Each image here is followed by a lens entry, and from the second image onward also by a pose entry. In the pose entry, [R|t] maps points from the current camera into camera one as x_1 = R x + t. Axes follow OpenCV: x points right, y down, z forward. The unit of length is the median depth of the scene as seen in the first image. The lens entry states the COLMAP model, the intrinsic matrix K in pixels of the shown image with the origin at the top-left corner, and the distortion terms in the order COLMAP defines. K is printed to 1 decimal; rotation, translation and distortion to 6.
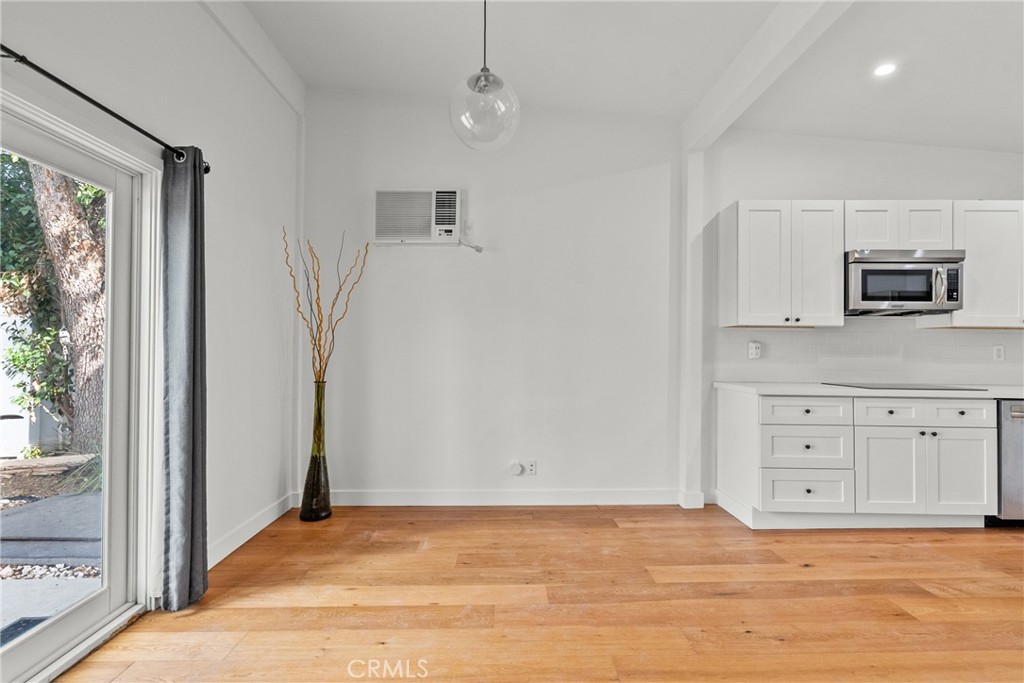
lens RADIAL K [[471.4, 0, 505.8], [0, 471.4, 342.4], [0, 0, 1]] dist [-0.009865, 0.003874]
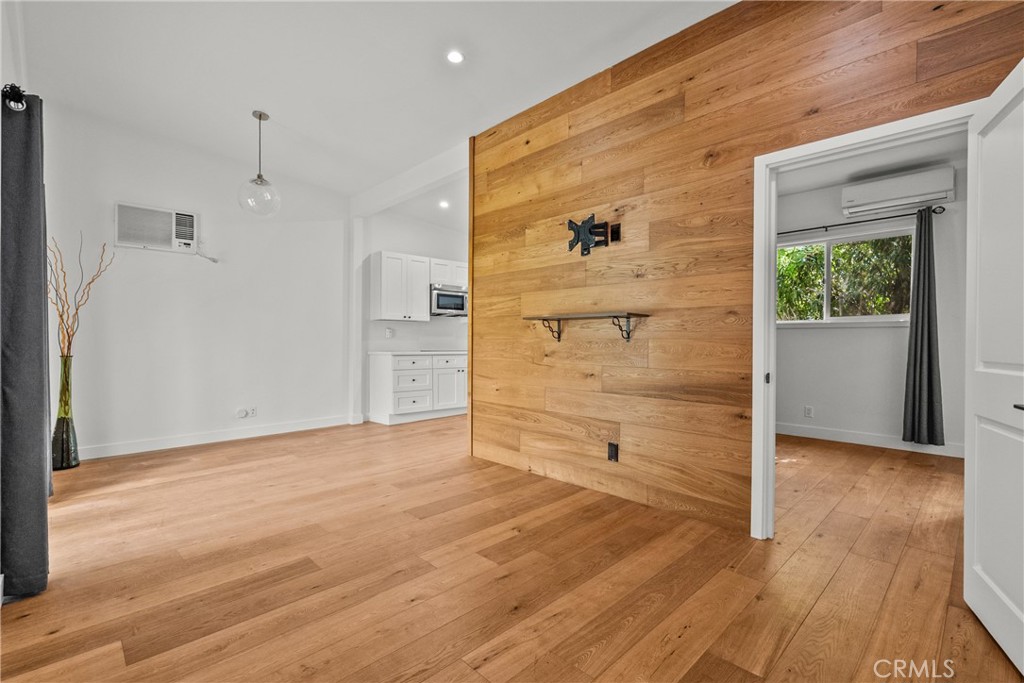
lens RADIAL K [[471.4, 0, 504.0], [0, 471.4, 340.0], [0, 0, 1]] dist [-0.009865, 0.003874]
pose [[0.729786, -0.002339, 0.683672, -0.422301], [-0.003724, 0.999966, 0.007397, 0.030029], [-0.683666, -0.007944, 0.729752, -0.683802]]
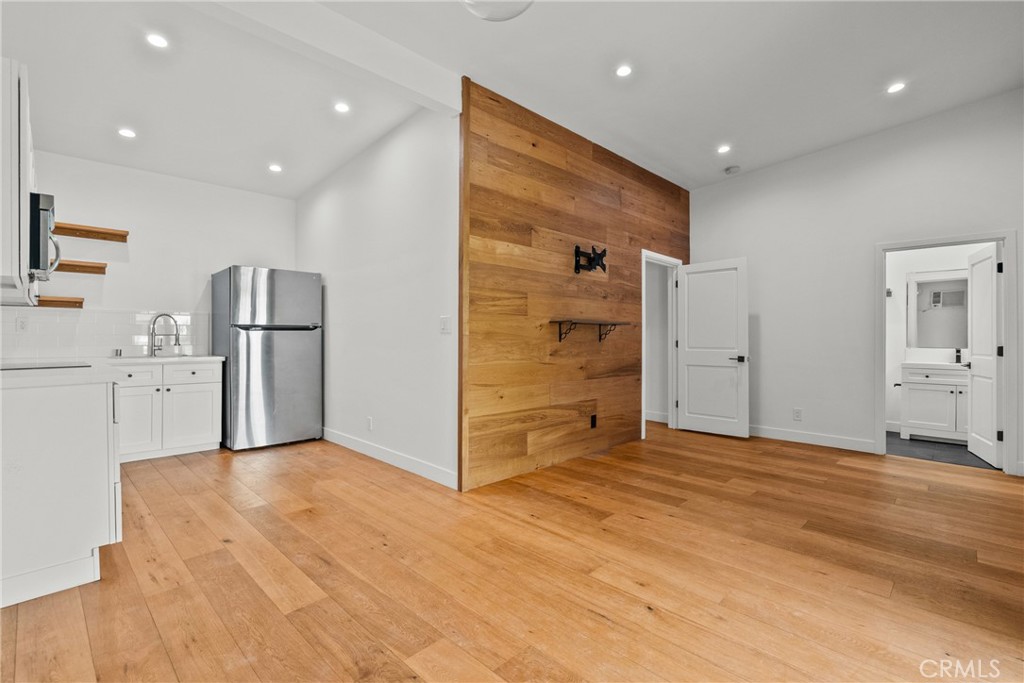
lens RADIAL K [[471.4, 0, 511.0], [0, 471.4, 335.5], [0, 0, 1]] dist [-0.009865, 0.003874]
pose [[-0.717333, -0.005944, 0.696705, -0.363348], [-0.013626, 0.999892, -0.005499, 0.032562], [-0.696597, -0.013437, -0.717337, 1.007752]]
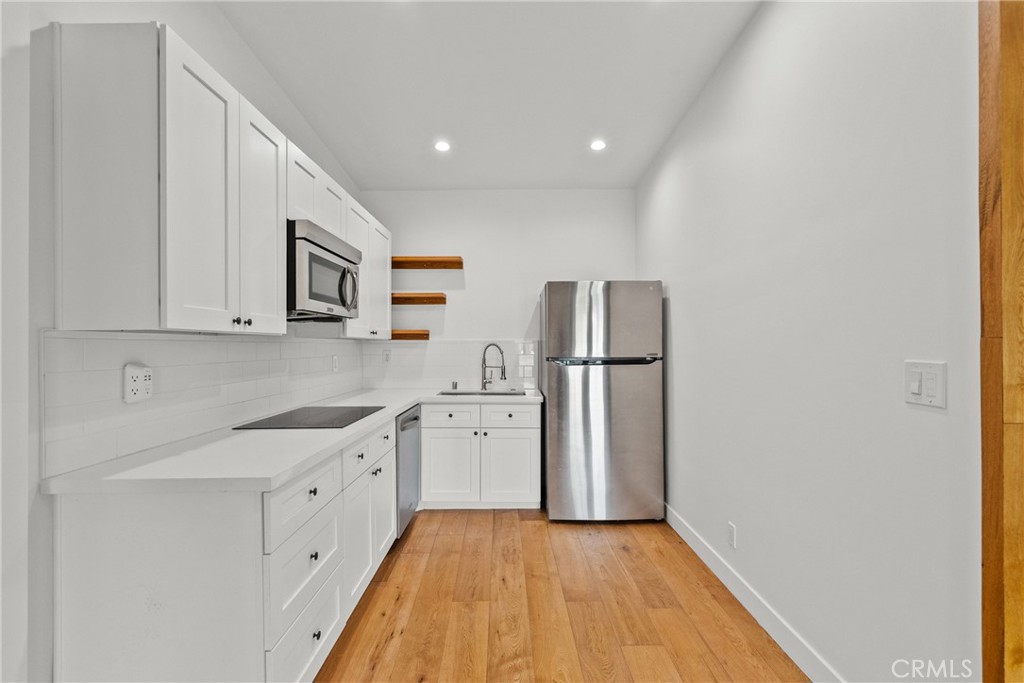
lens RADIAL K [[471.4, 0, 501.3], [0, 471.4, 342.5], [0, 0, 1]] dist [-0.009865, 0.003874]
pose [[-0.008240, -0.001423, 0.999965, 0.080198], [-0.007710, 0.999969, 0.001359, -0.028165], [-0.999936, -0.007698, -0.008250, 0.719358]]
